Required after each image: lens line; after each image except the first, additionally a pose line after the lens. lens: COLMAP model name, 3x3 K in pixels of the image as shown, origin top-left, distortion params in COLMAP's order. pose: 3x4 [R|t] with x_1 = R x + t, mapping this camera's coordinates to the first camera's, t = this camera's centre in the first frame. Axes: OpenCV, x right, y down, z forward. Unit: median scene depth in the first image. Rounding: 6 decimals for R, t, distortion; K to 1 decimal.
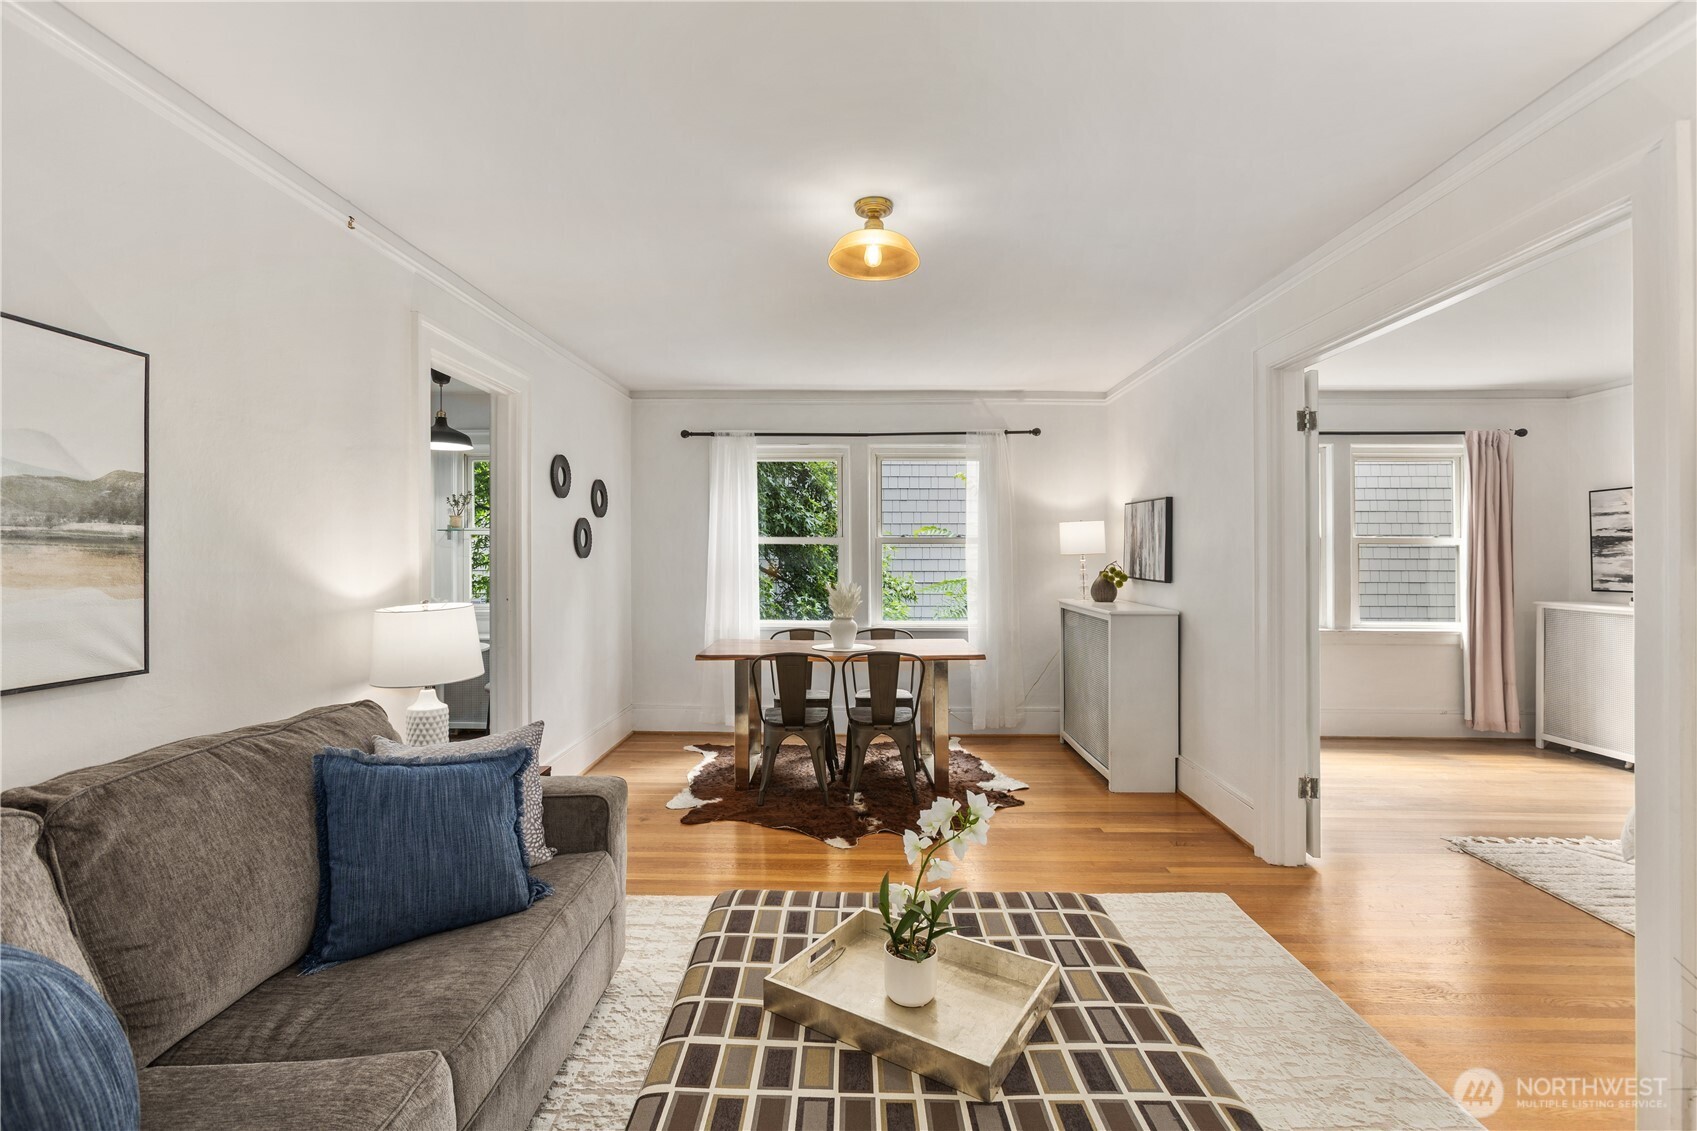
lens RADIAL K [[764.1, 0, 823.5], [0, 764.1, 551.1], [0, 0, 1]] dist [-0.010050, 0.007938]
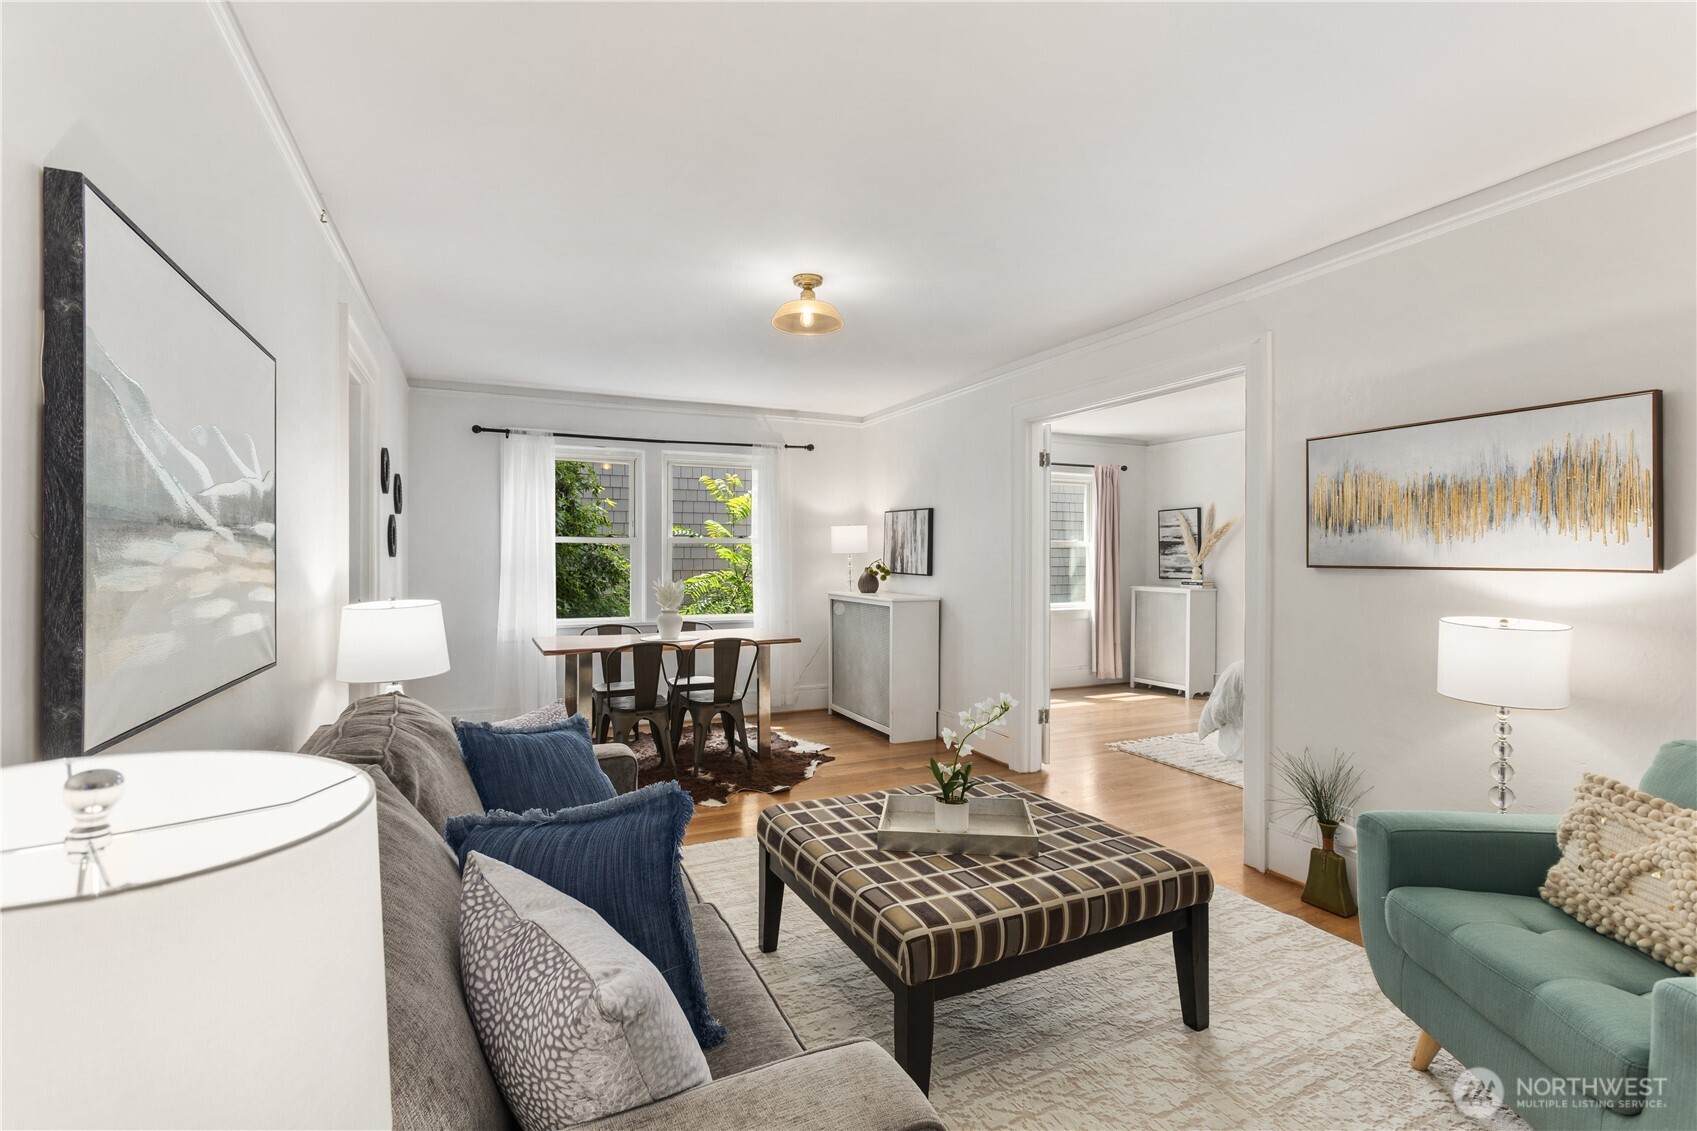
lens RADIAL K [[764.1, 0, 854.3], [0, 764.1, 557.3], [0, 0, 1]] dist [-0.010050, 0.007938]
pose [[0.901346, -0.002476, 0.433093, -0.180974], [-0.001327, 0.999963, 0.008479, 0.000004], [-0.433098, -0.008217, 0.901309, -0.082132]]
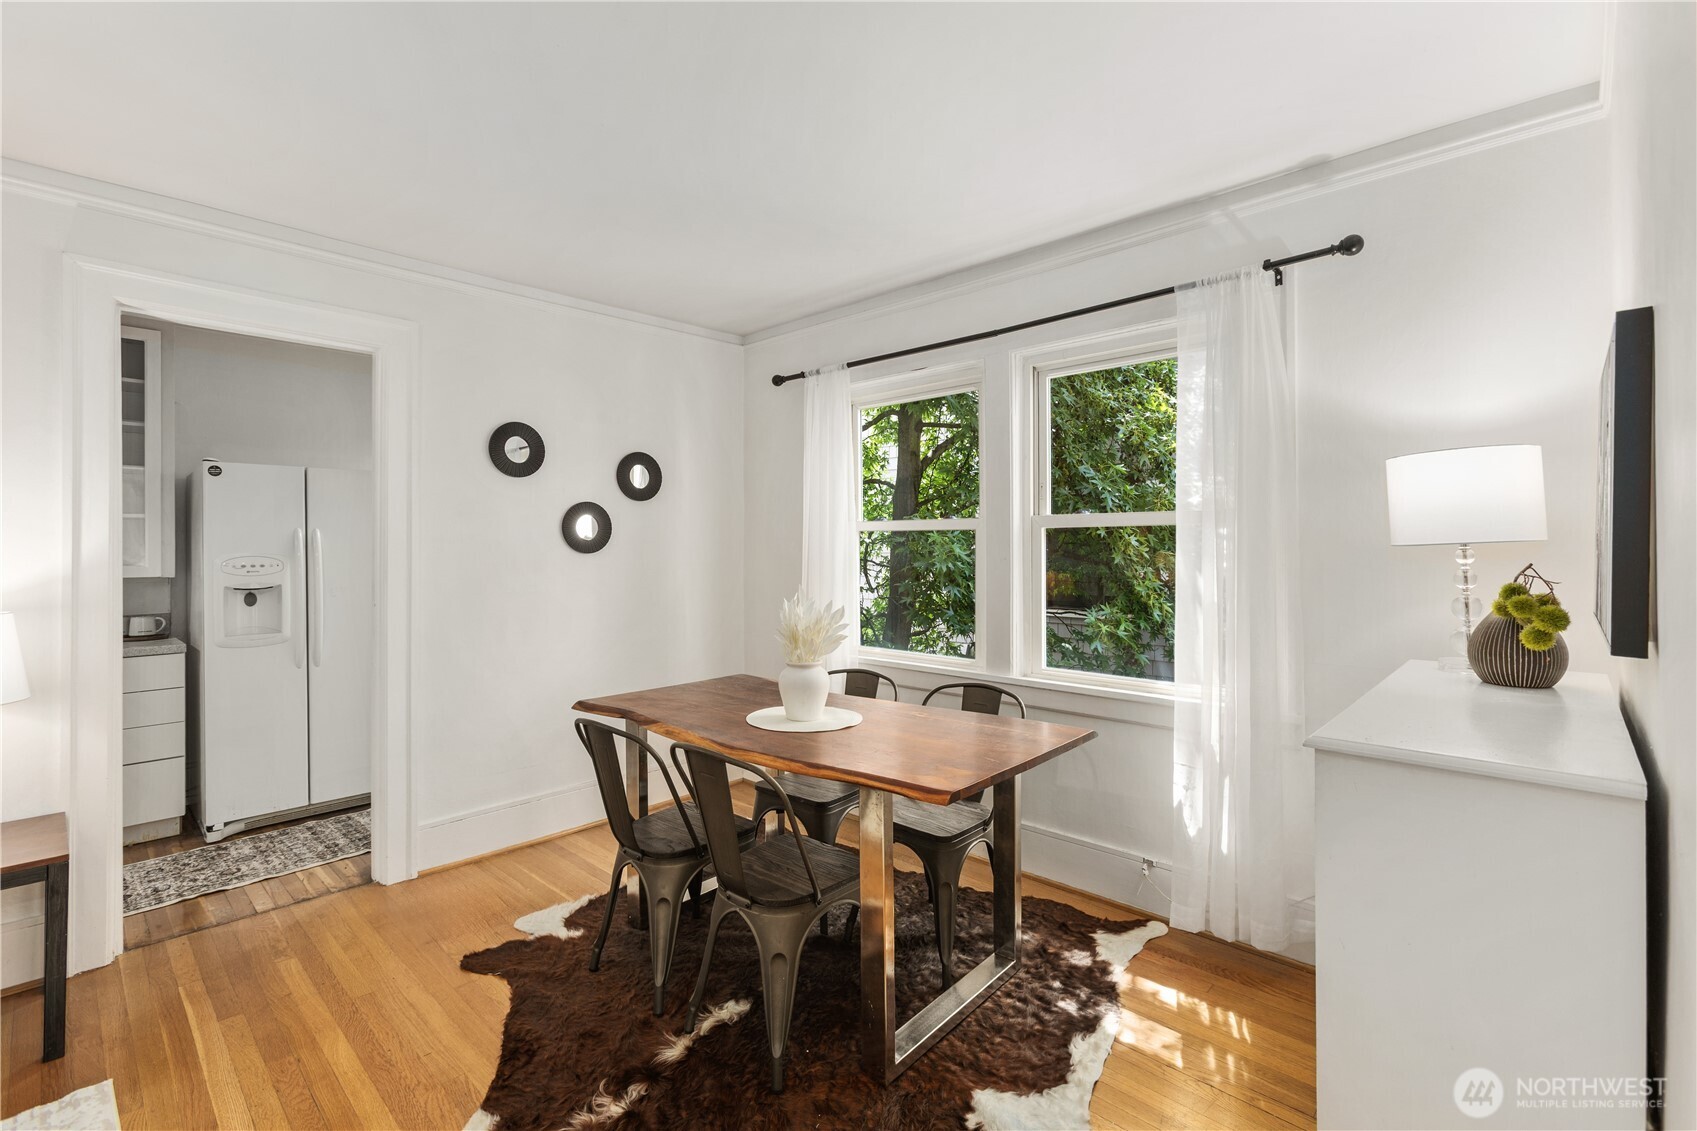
lens RADIAL K [[764.1, 0, 851.5], [0, 764.1, 531.6], [0, 0, 1]] dist [-0.010050, 0.007938]
pose [[0.737738, -0.016186, -0.674893, 0.386718], [0.013621, 0.999866, -0.009090, -0.002833], [0.674950, -0.002487, 0.737859, 0.562127]]
